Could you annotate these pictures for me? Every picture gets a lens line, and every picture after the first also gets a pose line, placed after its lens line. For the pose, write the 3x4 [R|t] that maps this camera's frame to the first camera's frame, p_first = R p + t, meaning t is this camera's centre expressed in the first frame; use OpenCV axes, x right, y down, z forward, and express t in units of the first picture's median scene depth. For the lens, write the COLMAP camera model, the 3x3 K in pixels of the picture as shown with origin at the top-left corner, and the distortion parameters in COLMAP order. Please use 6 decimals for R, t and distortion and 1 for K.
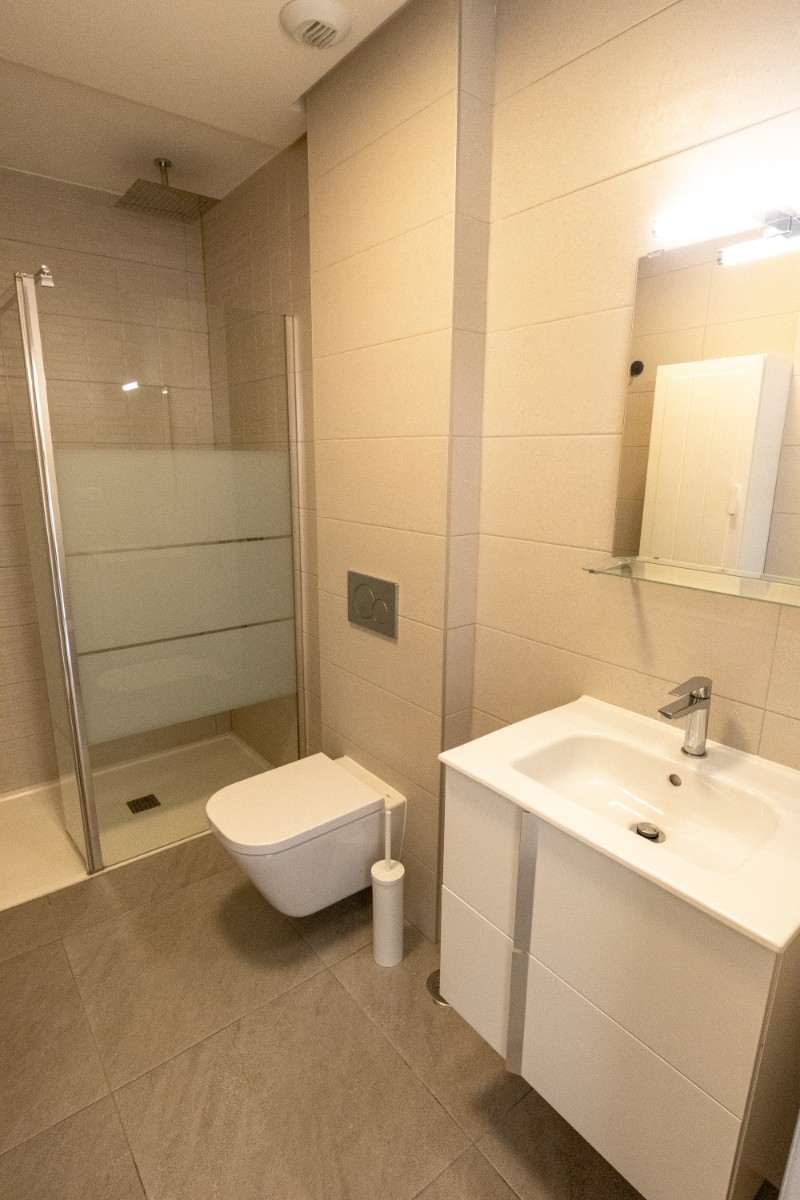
lens RADIAL K [[611.8, 0, 400.0], [0, 611.8, 600.0], [0, 0, 1]] dist [-0.013863, -0.001451]
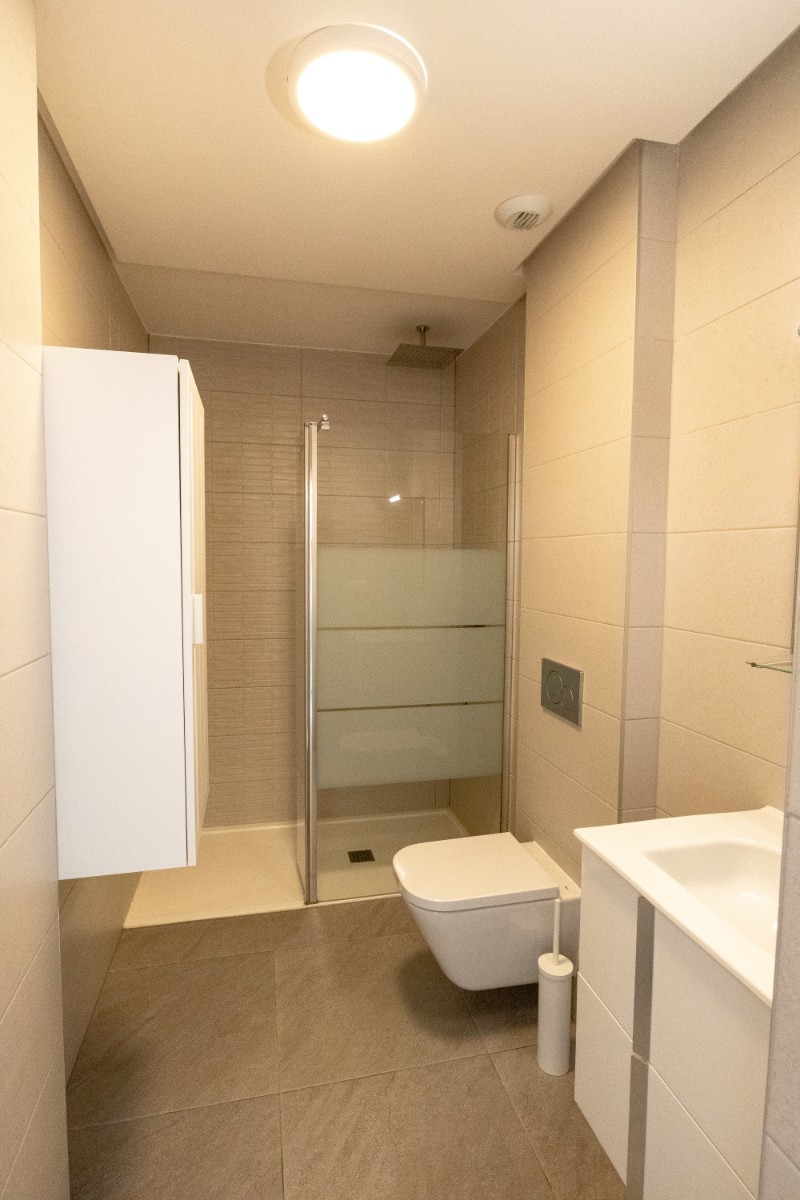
lens RADIAL K [[605.8, 0, 399.7], [0, 605.8, 597.5], [0, 0, 1]] dist [-0.003082, -0.002036]
pose [[0.905323, 0.029312, -0.423711, 0.144923], [-0.099816, 0.984358, -0.145175, 0.029359], [0.412828, 0.173723, 0.894088, -0.070456]]
